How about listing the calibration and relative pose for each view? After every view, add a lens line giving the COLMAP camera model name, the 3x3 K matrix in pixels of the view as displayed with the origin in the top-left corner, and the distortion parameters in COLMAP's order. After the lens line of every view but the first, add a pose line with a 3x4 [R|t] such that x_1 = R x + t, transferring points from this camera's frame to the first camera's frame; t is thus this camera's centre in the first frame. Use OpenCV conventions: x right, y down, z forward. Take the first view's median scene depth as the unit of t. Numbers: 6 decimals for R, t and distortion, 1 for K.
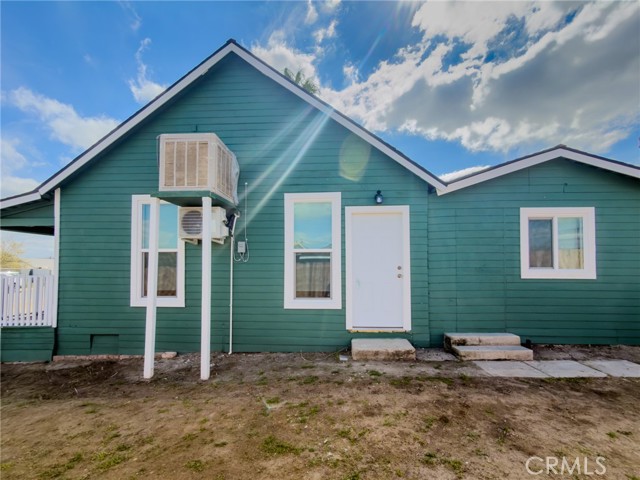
lens RADIAL K [[251.6, 0, 309.9], [0, 251.6, 253.7], [0, 0, 1]] dist [0.000363, 0.000311]
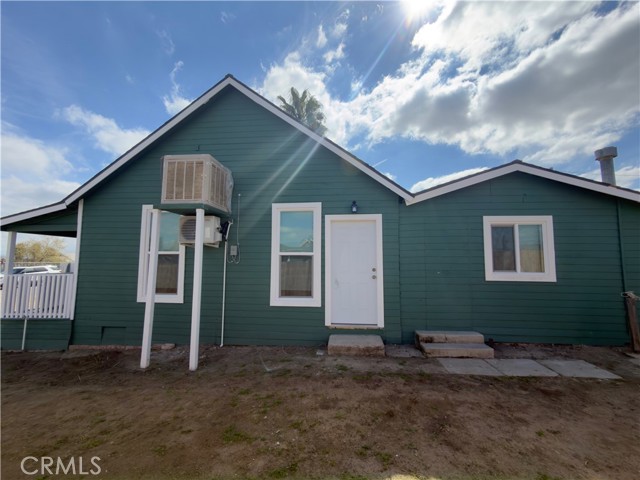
lens RADIAL K [[234.1, 0, 318.9], [0, 234.1, 235.3], [0, 0, 1]] dist [0.000408, 0.000225]
pose [[0.999388, 0.001729, -0.034926, 0.152243], [-0.003471, 0.998750, -0.049869, -0.043871], [0.034796, 0.049960, 0.998145, -0.046208]]
